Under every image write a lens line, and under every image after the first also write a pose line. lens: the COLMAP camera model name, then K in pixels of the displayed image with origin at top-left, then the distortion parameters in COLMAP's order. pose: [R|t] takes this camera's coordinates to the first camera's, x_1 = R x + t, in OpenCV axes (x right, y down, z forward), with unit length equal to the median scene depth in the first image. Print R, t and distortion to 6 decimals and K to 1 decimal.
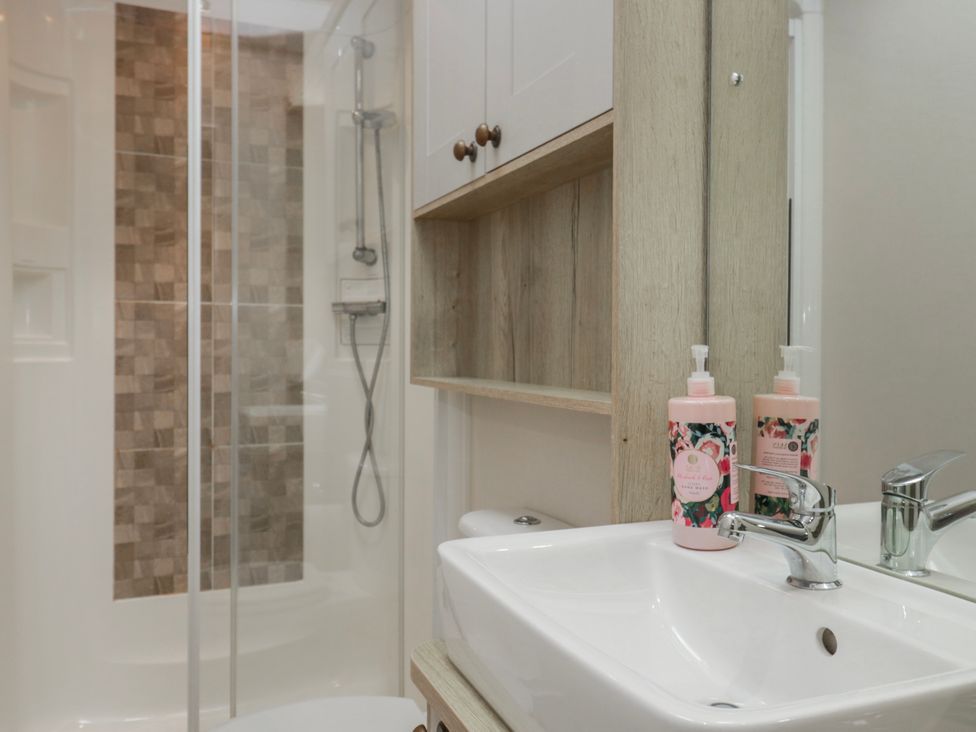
lens RADIAL K [[825.0, 0, 488.0], [0, 825.0, 366.0], [0, 0, 1]] dist [0.003703, 0.002442]
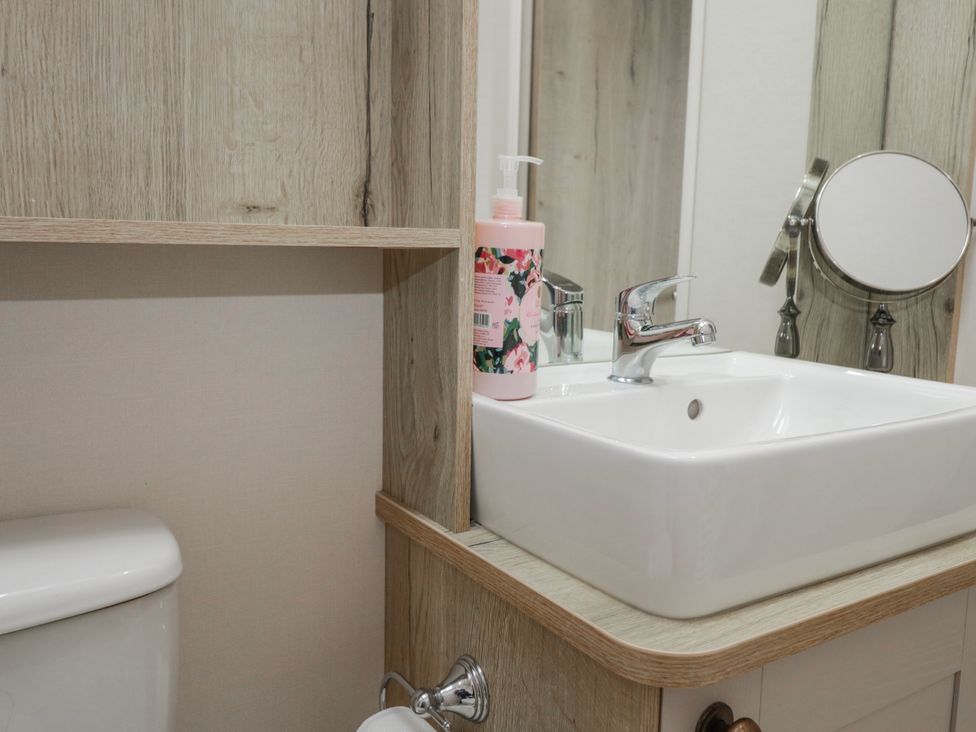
lens RADIAL K [[825.0, 0, 488.0], [0, 825.0, 366.0], [0, 0, 1]] dist [0.003703, 0.002442]
pose [[-0.192098, -0.151379, 0.969630, -0.575924], [0.002665, 0.987948, 0.154766, 0.055440], [-0.981372, 0.032314, -0.189380, 1.201289]]
